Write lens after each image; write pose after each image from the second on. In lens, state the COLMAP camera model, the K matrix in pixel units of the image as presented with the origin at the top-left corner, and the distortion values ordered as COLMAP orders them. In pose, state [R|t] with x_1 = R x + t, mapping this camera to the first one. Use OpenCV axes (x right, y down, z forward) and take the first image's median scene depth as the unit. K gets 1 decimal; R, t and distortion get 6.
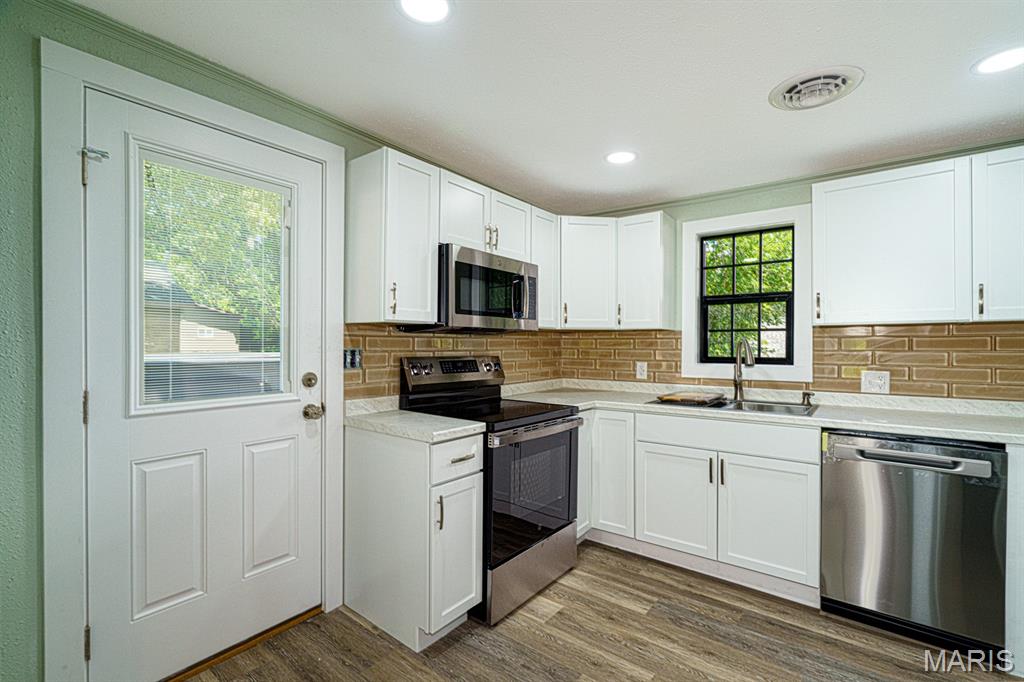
lens RADIAL K [[466.7, 0, 511.4], [0, 466.7, 349.4], [0, 0, 1]] dist [0.001094, -0.000336]
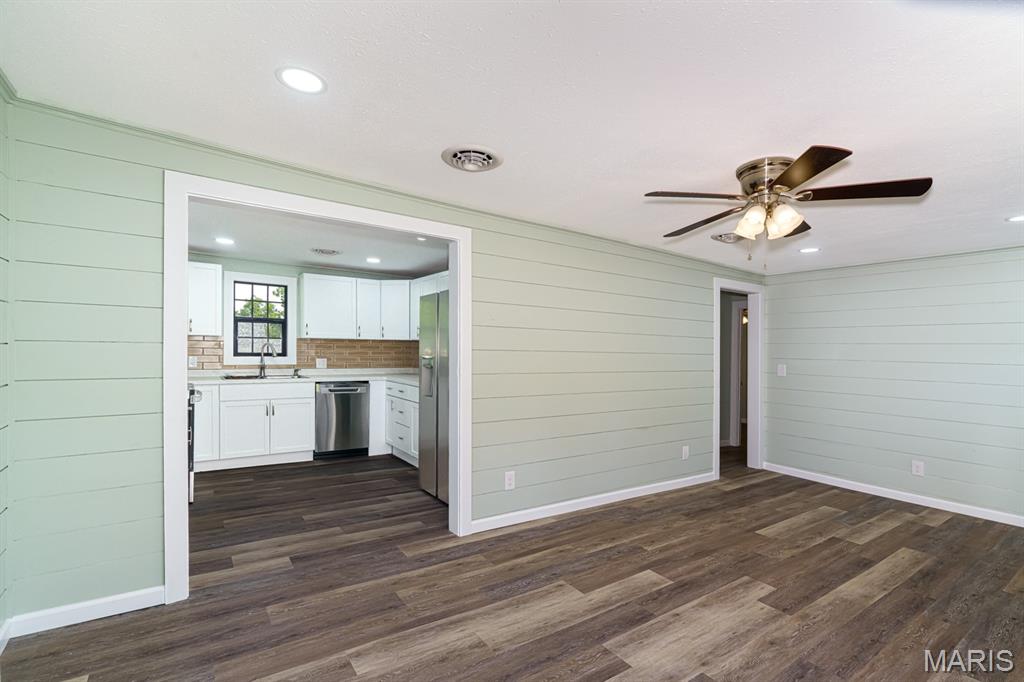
lens RADIAL K [[466.7, 0, 505.4], [0, 466.7, 348.7], [0, 0, 1]] dist [0.001094, -0.000336]
pose [[0.301442, 0.007306, 0.953457, -1.206392], [-0.011139, 0.999929, -0.004140, -0.003041], [-0.953419, -0.009373, 0.301502, -0.583870]]
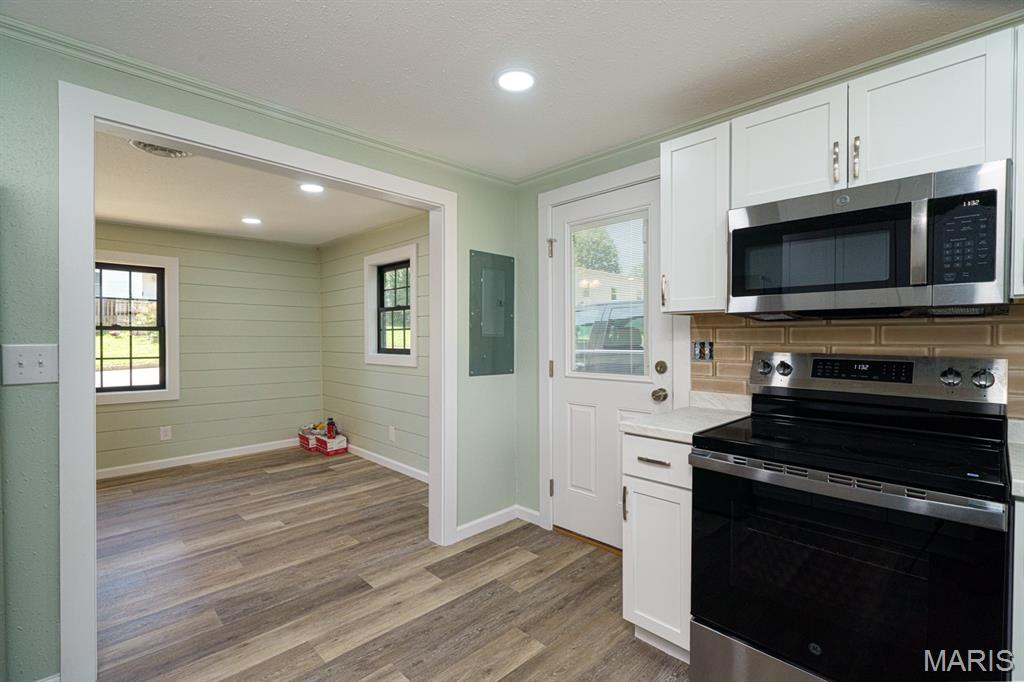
lens RADIAL K [[466.7, 0, 509.2], [0, 466.7, 346.4], [0, 0, 1]] dist [0.001094, -0.000336]
pose [[-0.136035, 0.013537, -0.990612, 0.694718], [-0.015092, 0.999762, 0.015734, 0.001164], [0.990589, 0.017091, -0.135798, 0.705431]]
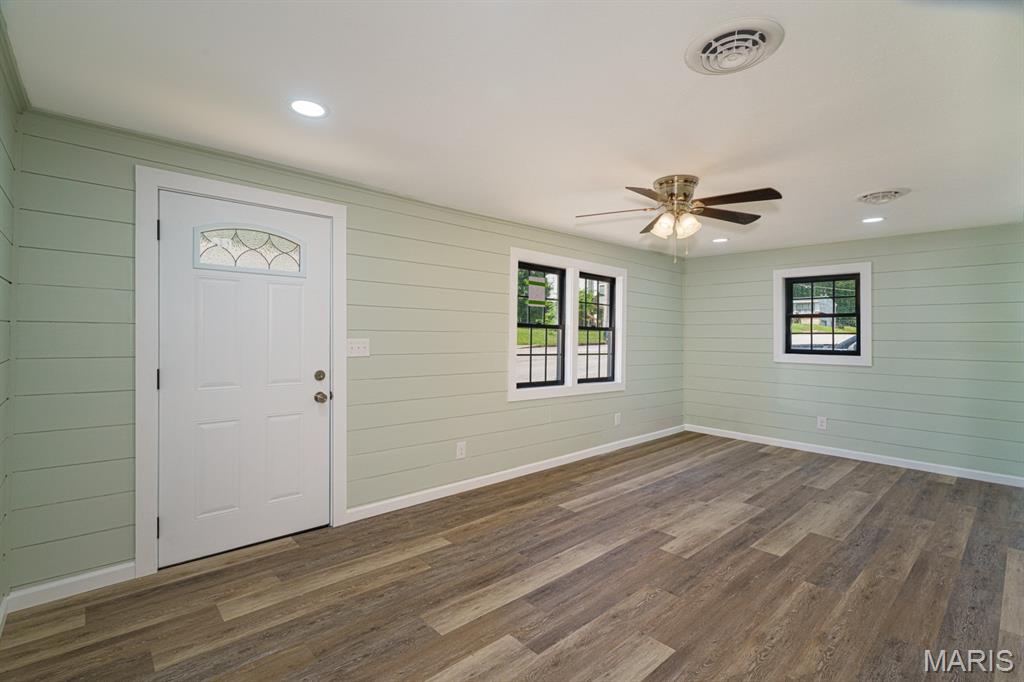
lens RADIAL K [[466.7, 0, 518.3], [0, 466.7, 335.4], [0, 0, 1]] dist [0.001094, -0.000336]
pose [[-0.159323, -0.010372, -0.987172, 1.270603], [-0.030116, 0.999530, -0.005642, 0.035510], [0.986767, 0.028831, -0.159560, -1.046729]]
